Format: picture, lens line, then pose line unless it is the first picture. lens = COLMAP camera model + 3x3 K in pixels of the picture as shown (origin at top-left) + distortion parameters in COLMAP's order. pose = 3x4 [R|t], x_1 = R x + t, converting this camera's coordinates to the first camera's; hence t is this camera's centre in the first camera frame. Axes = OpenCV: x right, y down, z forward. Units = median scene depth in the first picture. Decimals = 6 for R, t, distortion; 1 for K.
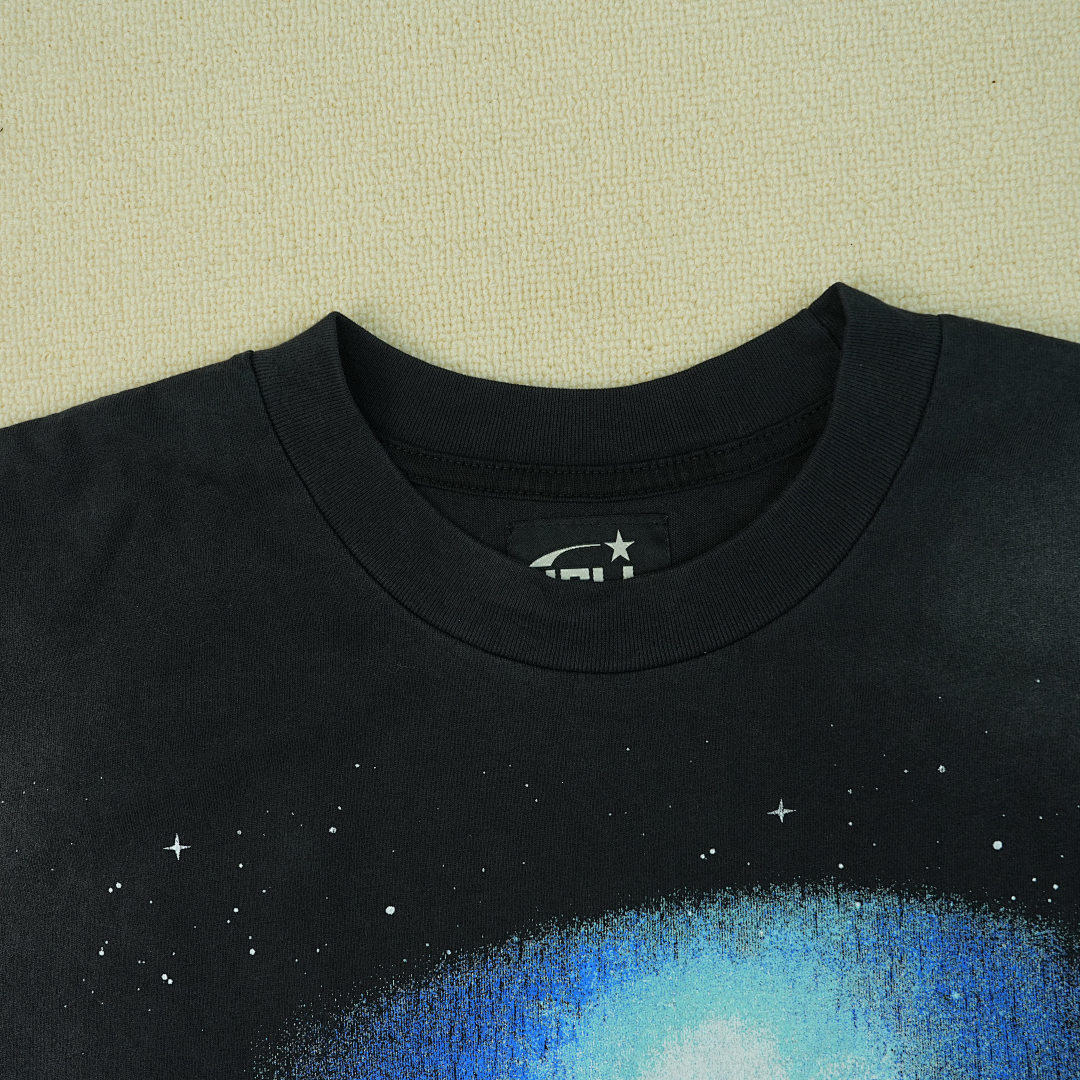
lens RADIAL K [[1256.2, 0, 541.5], [0, 1256.2, 514.0], [0, 0, 1]] dist [-0.024881, 0.037217]
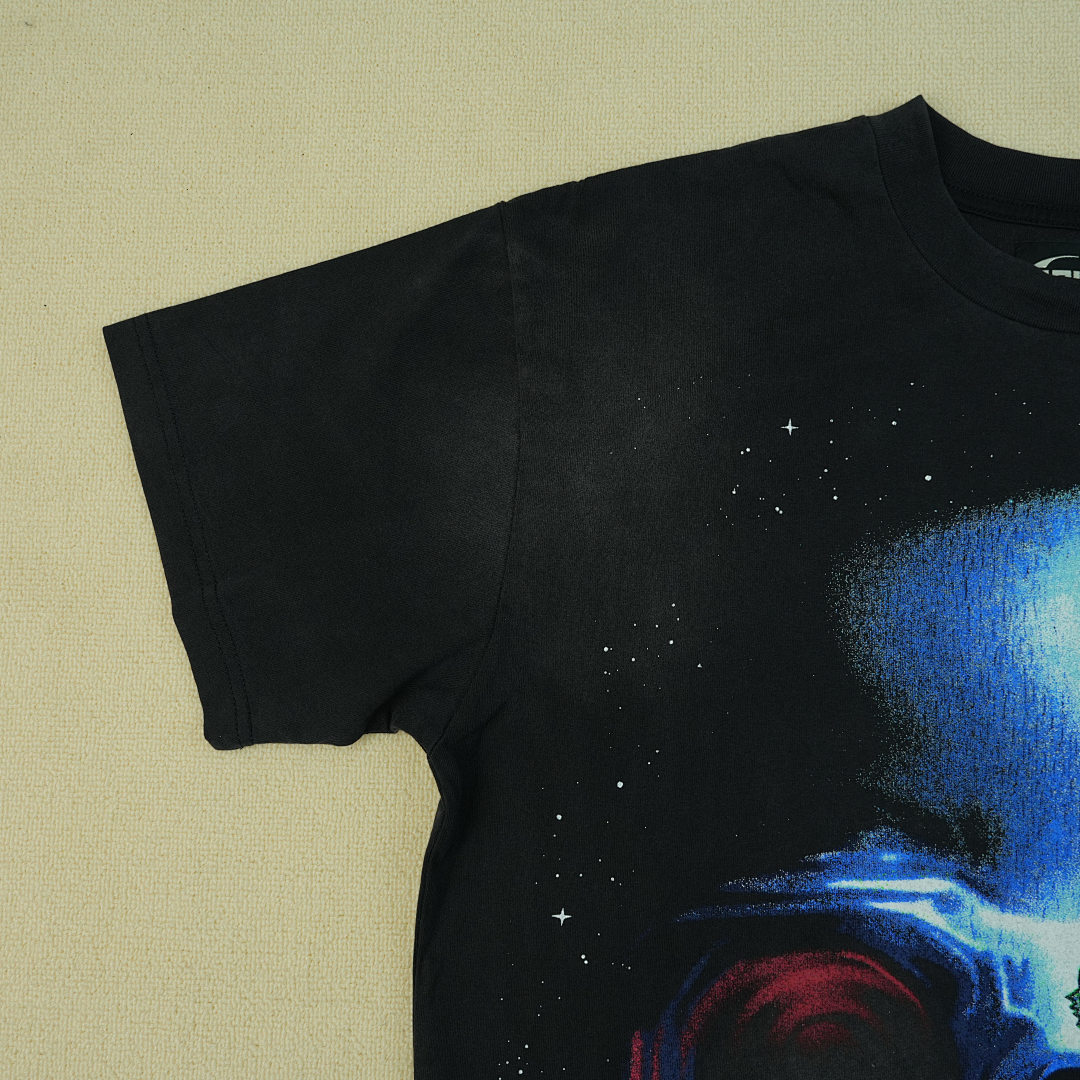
lens RADIAL K [[1256.2, 0, 541.5], [0, 1256.2, 514.0], [0, 0, 1]] dist [-0.024881, 0.037217]
pose [[0.995877, 0.088267, -0.020944, -0.556921], [-0.089334, 0.994363, -0.057114, 0.490699], [0.015785, 0.058749, 0.998148, -0.537884]]
